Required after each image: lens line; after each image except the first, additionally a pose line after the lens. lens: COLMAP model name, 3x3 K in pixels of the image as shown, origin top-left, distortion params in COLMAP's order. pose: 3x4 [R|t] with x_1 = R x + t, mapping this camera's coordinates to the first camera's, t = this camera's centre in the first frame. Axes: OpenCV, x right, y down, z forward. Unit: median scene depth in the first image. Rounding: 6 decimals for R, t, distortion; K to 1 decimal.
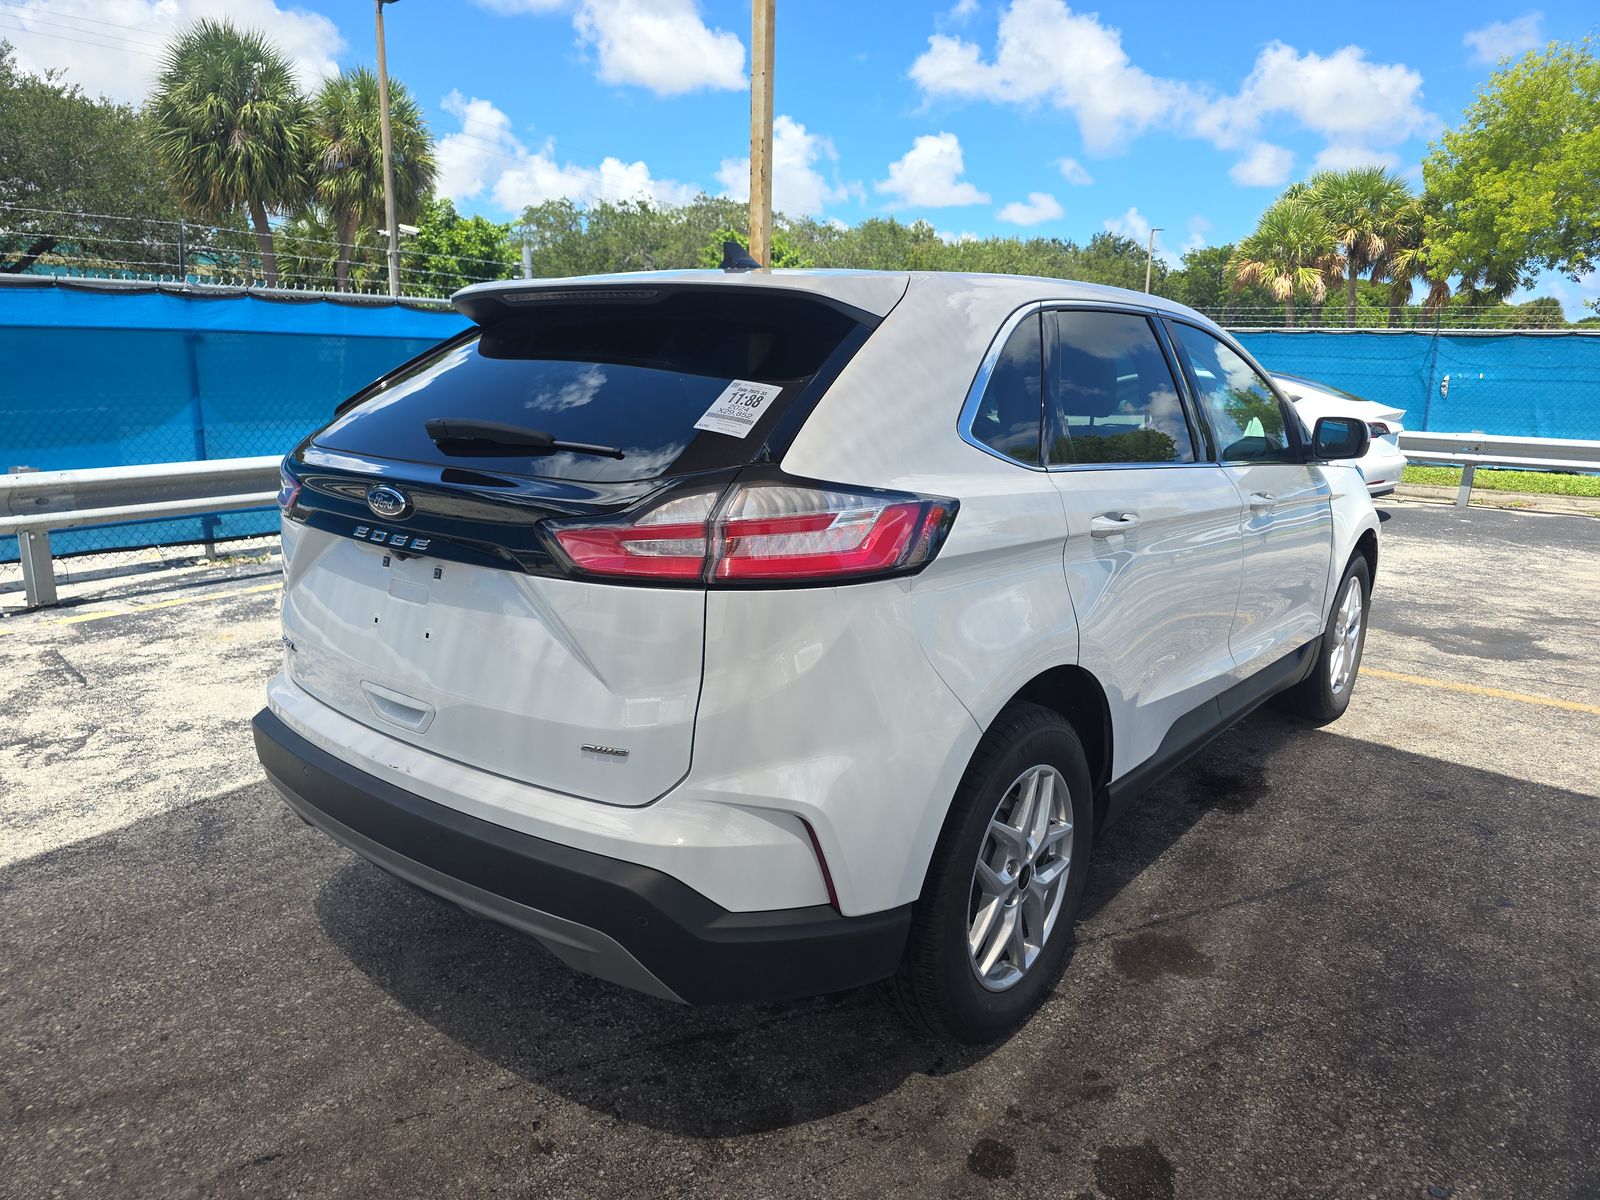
lens RADIAL K [[1101.3, 0, 784.4], [0, 1101.3, 606.6], [0, 0, 1]] dist [-0.012767, 0.000381]
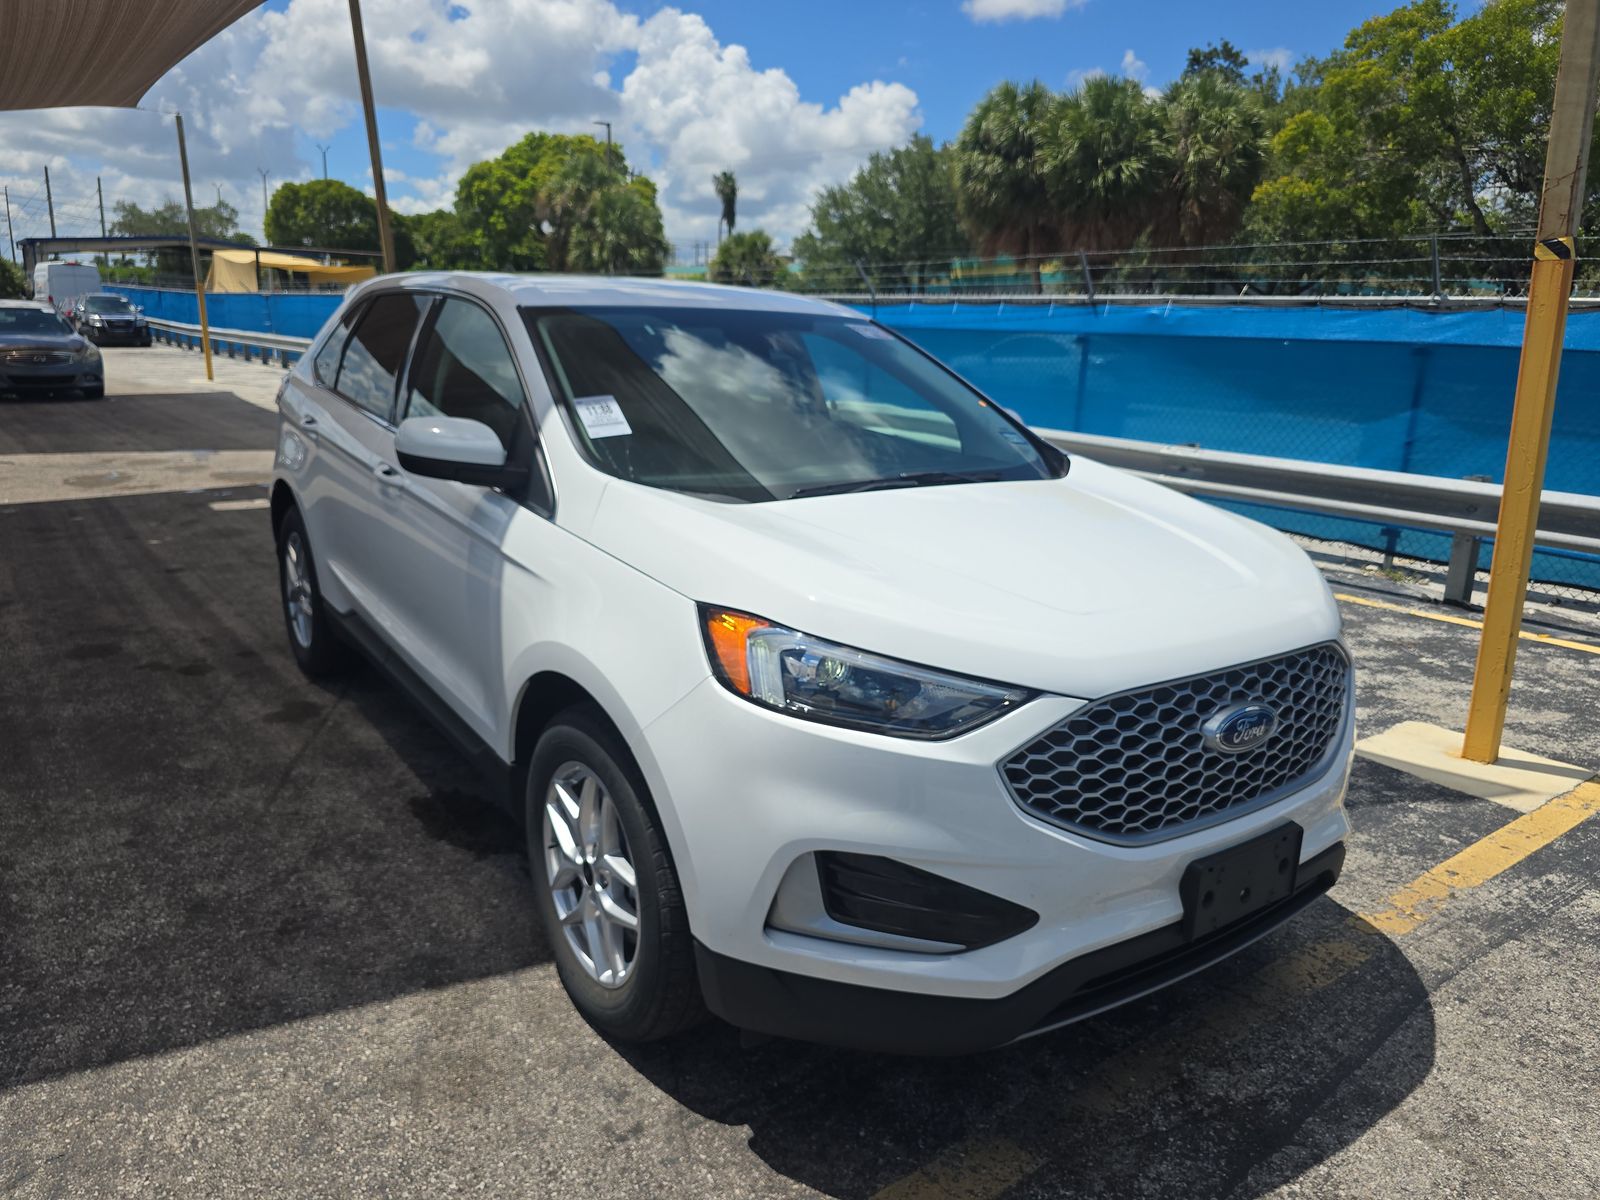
lens RADIAL K [[1088.7, 0, 774.4], [0, 1088.7, 598.8], [0, 0, 1]] dist [0.071080, -0.085827]
pose [[-0.264074, 0.215126, -0.940205, 0.582698], [-0.255050, 0.924533, 0.283176, -0.163847], [0.930169, 0.314579, -0.189277, 0.691441]]
